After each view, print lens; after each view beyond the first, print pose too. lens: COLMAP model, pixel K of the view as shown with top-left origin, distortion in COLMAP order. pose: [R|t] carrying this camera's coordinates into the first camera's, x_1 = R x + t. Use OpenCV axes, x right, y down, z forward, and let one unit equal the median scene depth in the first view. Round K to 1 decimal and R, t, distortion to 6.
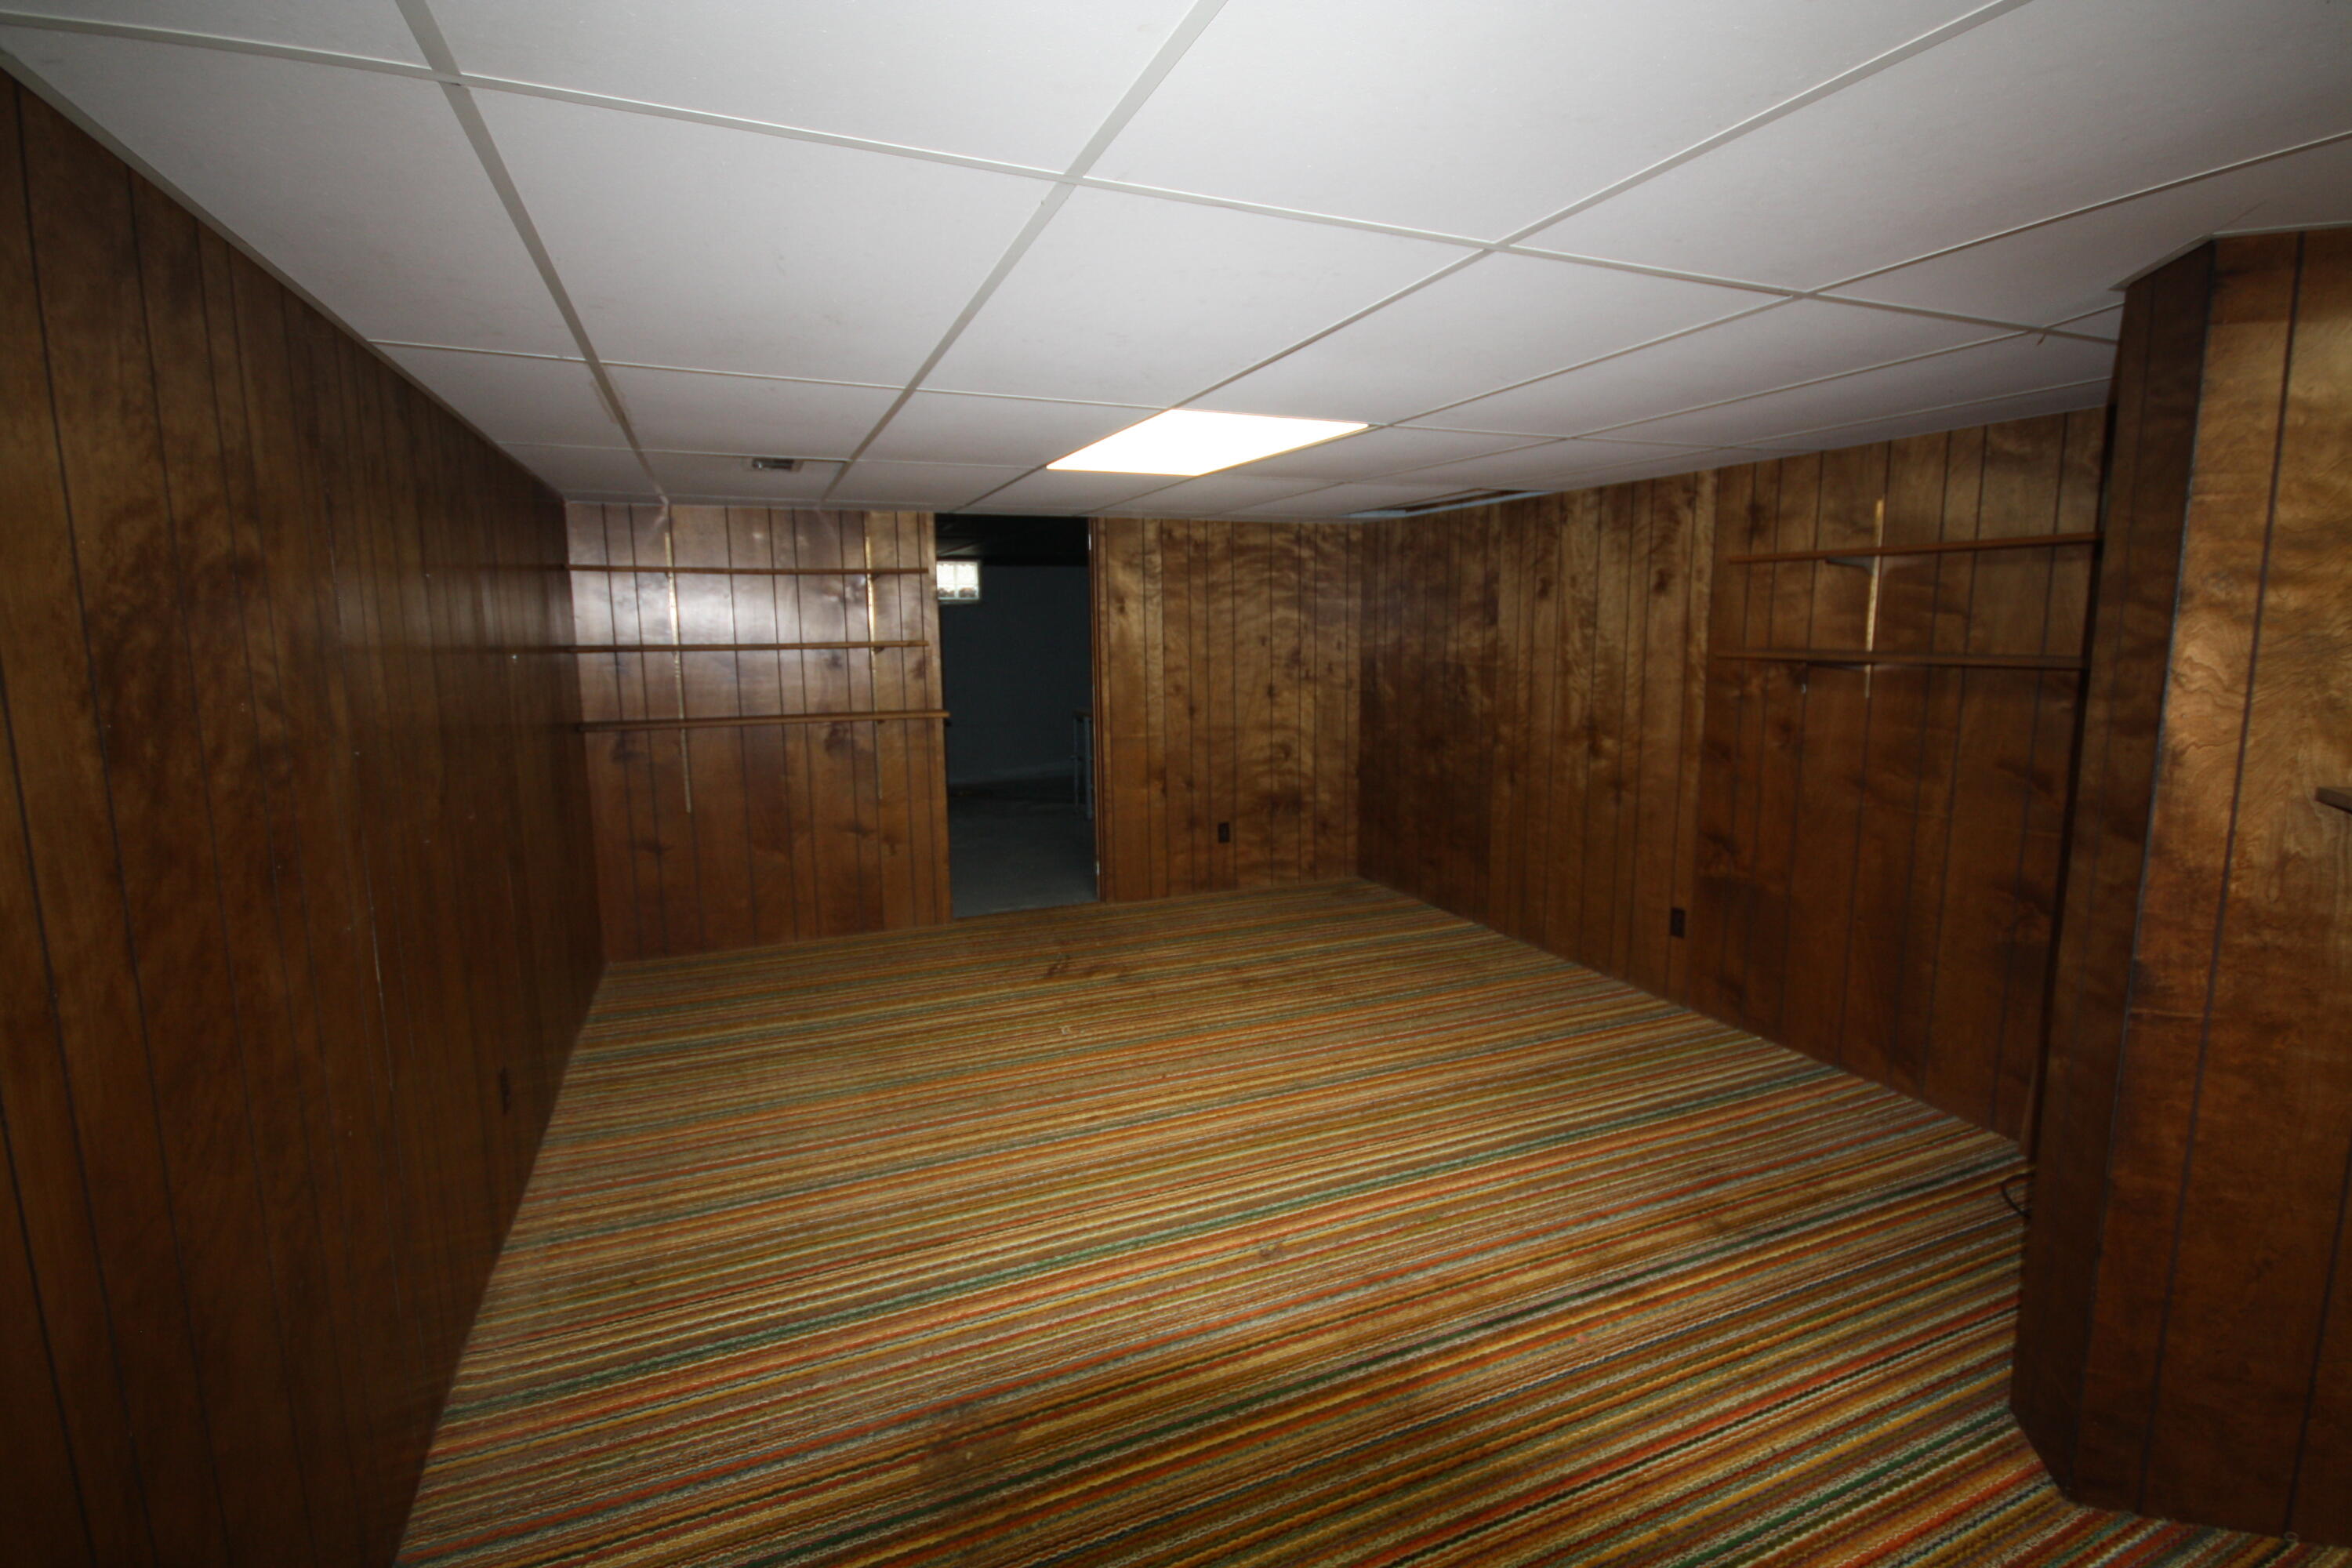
lens RADIAL K [[1087.0, 0, 1191.4], [0, 1087.0, 781.6], [0, 0, 1]] dist [-0.002992, -0.000272]
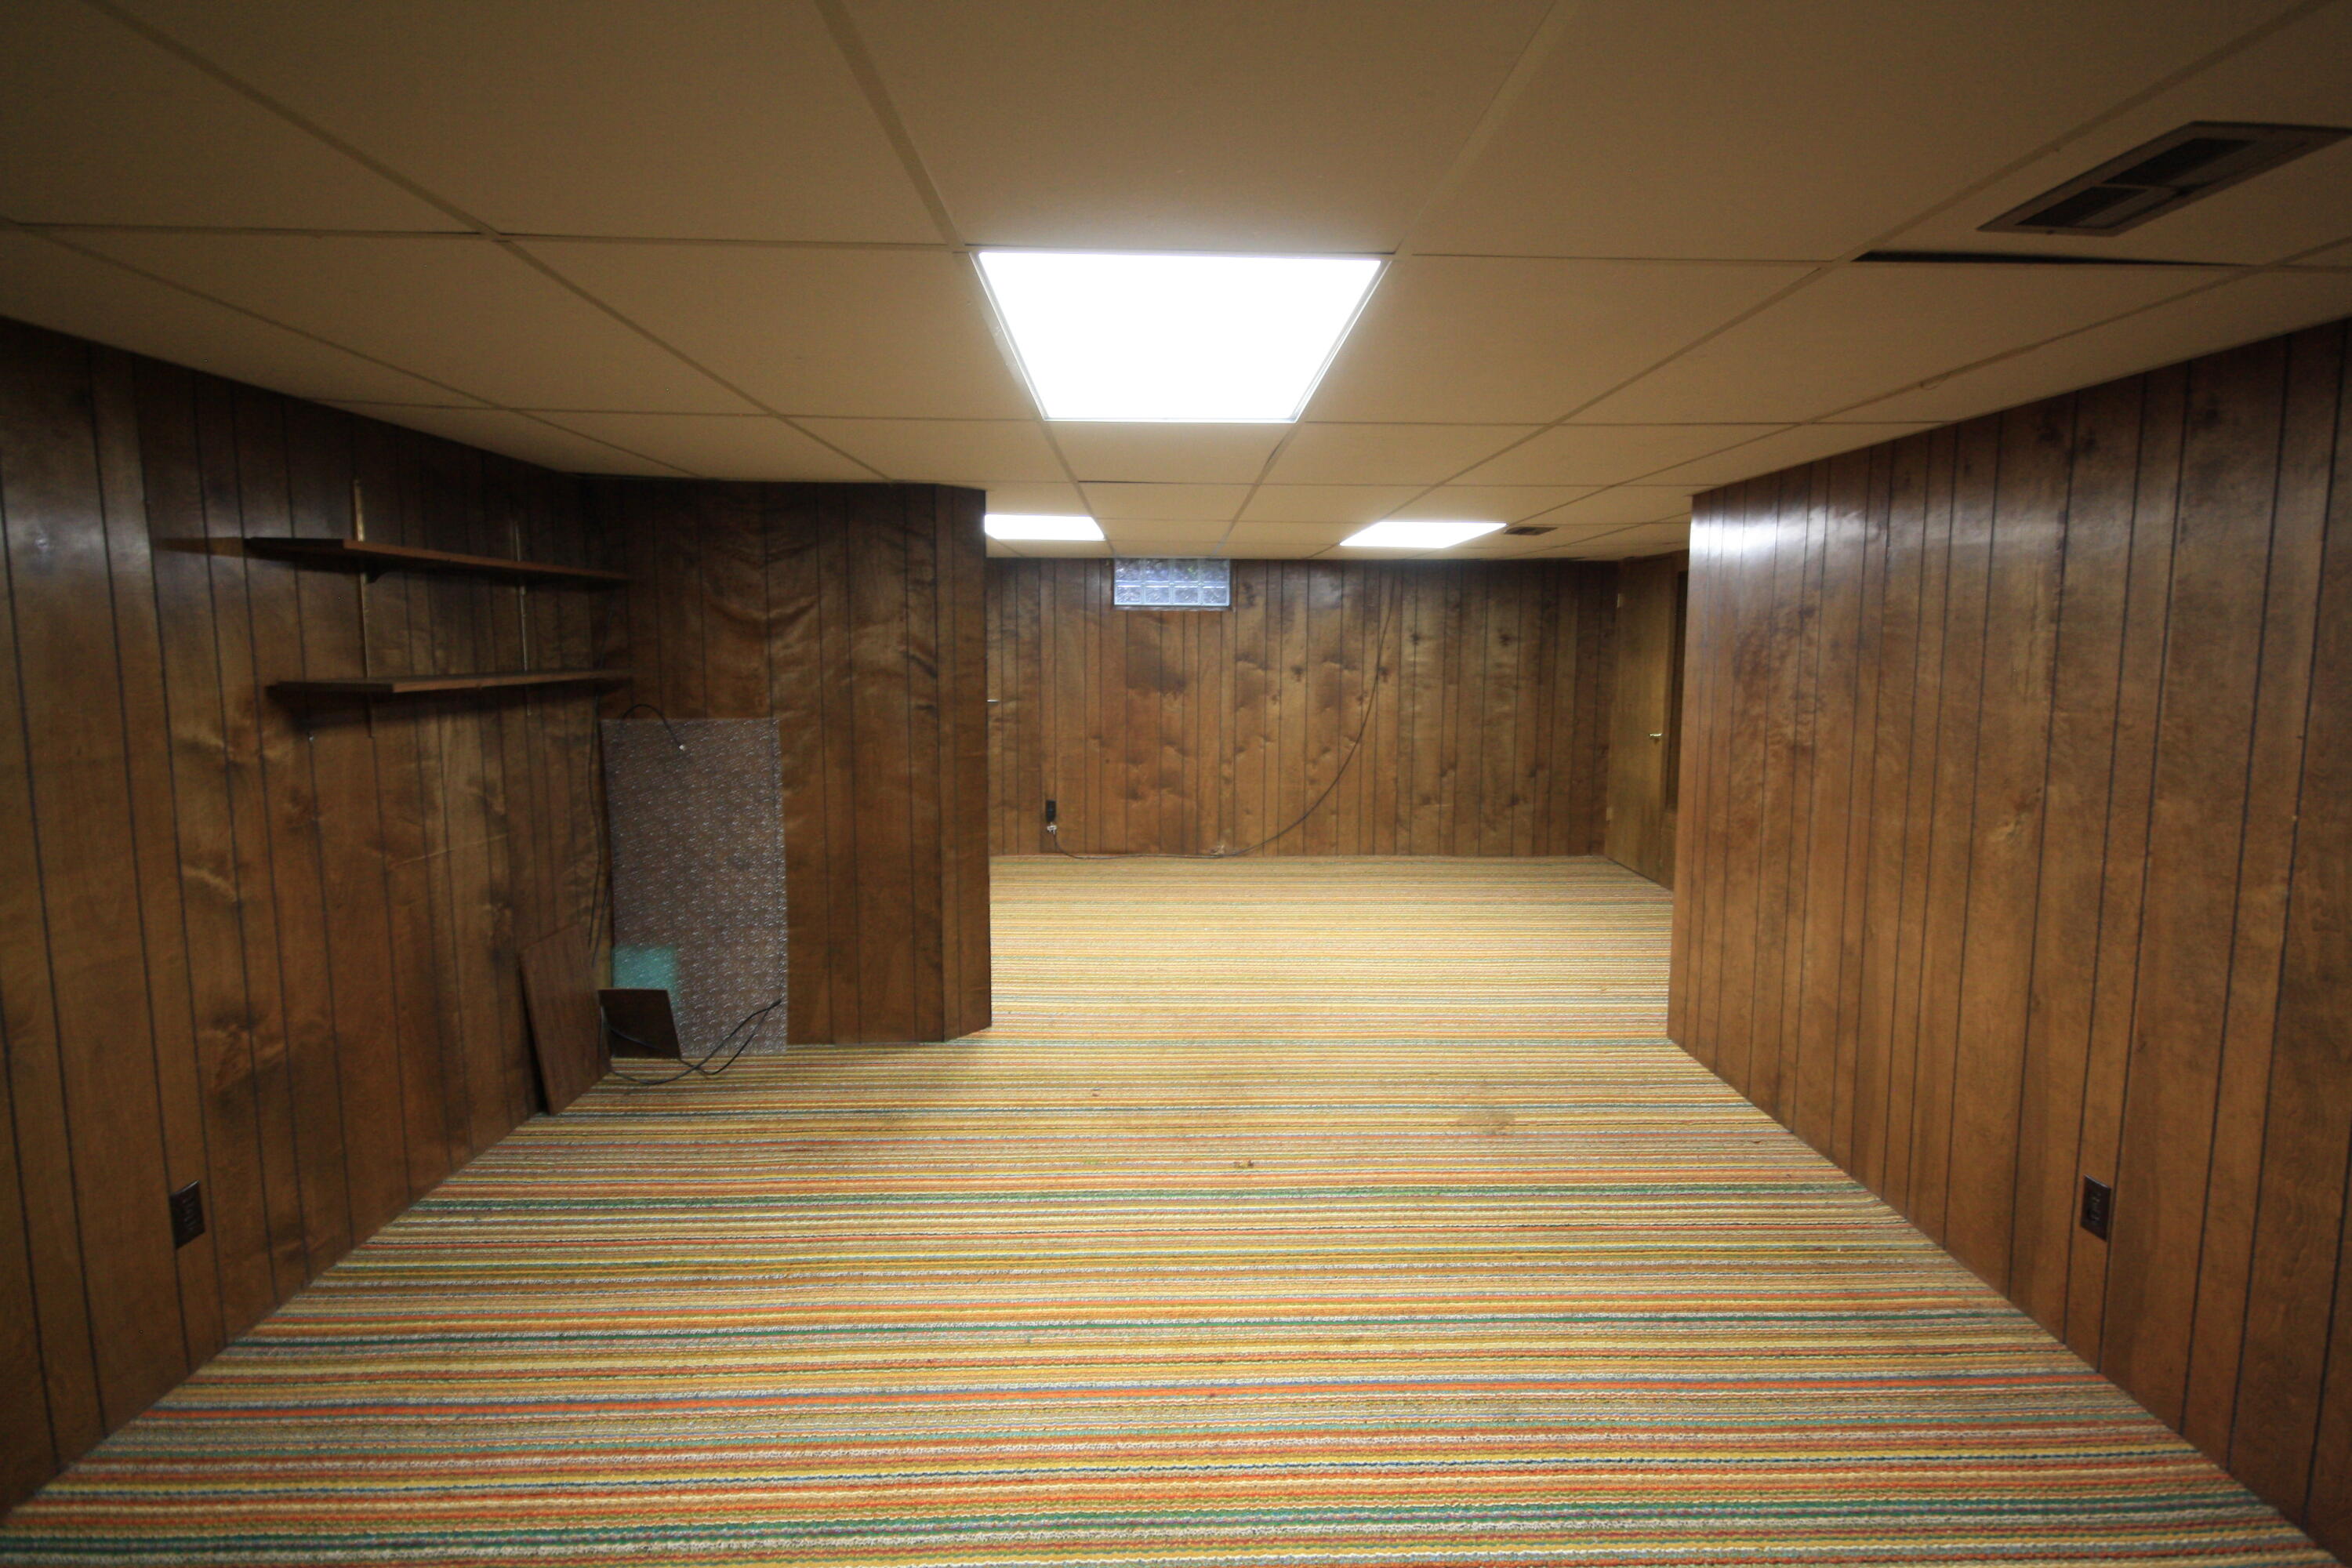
lens RADIAL K [[1208.4, 0, 1184.4], [0, 1208.4, 782.6], [0, 0, 1]] dist [0.023321, 0.000394]
pose [[-0.928866, -0.040605, 0.368183, -0.279946], [0.053774, 0.968662, 0.242491, -0.251042], [-0.366491, 0.245040, -0.897574, 1.743616]]
